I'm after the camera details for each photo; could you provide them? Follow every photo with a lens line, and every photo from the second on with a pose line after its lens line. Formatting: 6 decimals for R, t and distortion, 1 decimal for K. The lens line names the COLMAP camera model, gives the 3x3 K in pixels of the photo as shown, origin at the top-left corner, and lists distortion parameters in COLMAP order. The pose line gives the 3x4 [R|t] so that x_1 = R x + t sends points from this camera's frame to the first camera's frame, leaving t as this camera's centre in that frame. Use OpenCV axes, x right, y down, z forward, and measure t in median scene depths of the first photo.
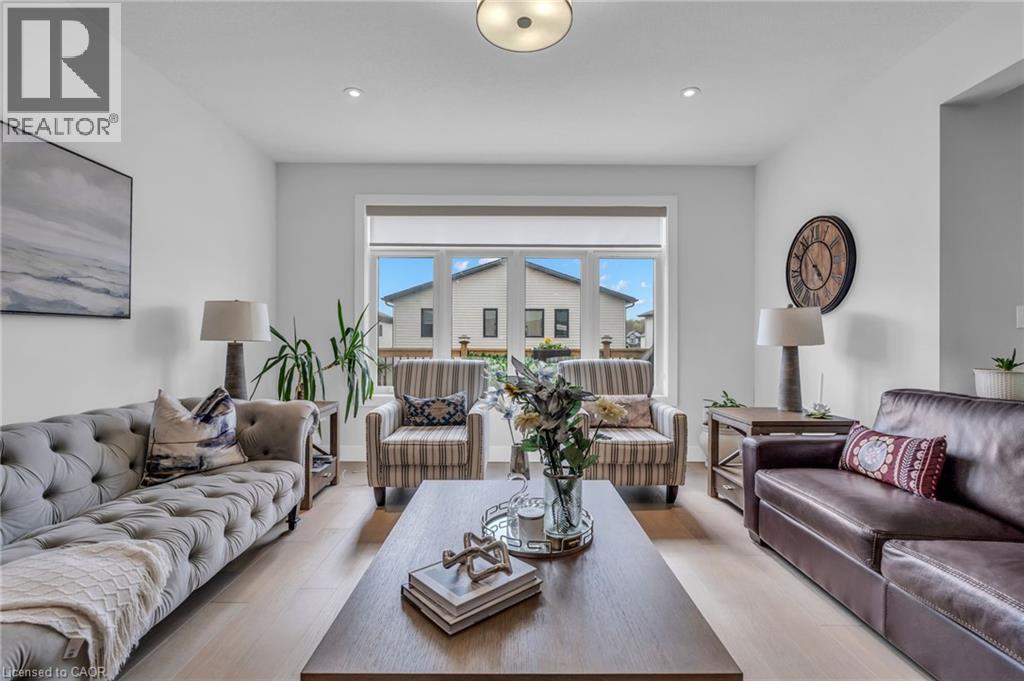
lens RADIAL K [[463.5, 0, 512.8], [0, 463.5, 340.0], [0, 0, 1]] dist [0.001675, 0.000276]
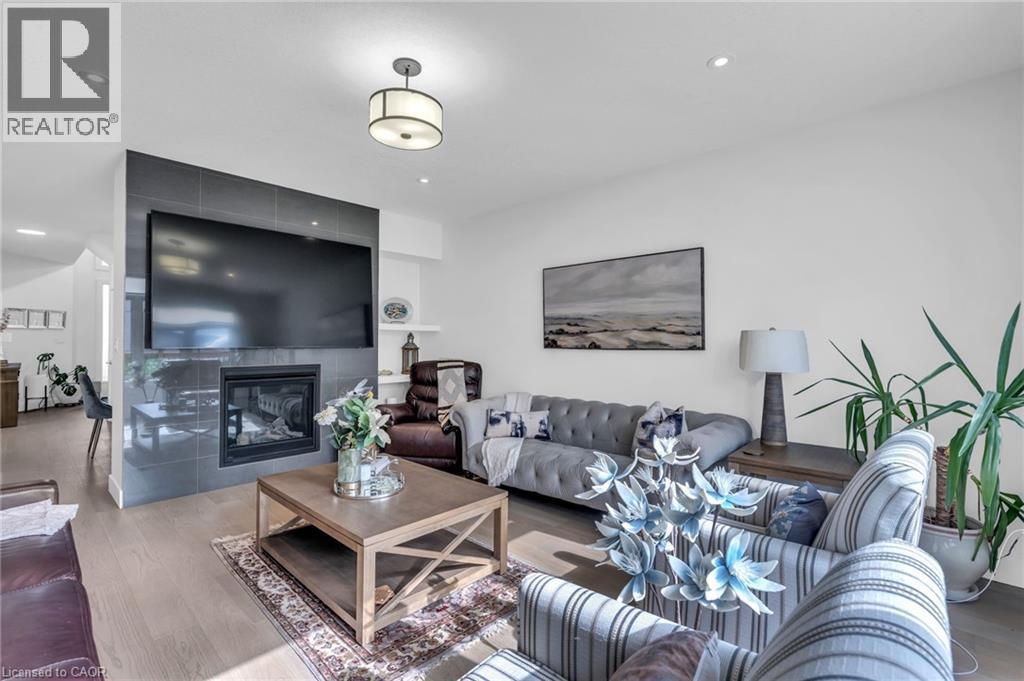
lens RADIAL K [[463.5, 0, 514.2], [0, 463.5, 346.5], [0, 0, 1]] dist [0.001675, 0.000276]
pose [[-0.692326, -0.005571, -0.721564, 0.637510], [-0.007529, 0.999972, -0.000497, -0.057647], [0.721546, 0.005088, -0.692348, 1.774817]]
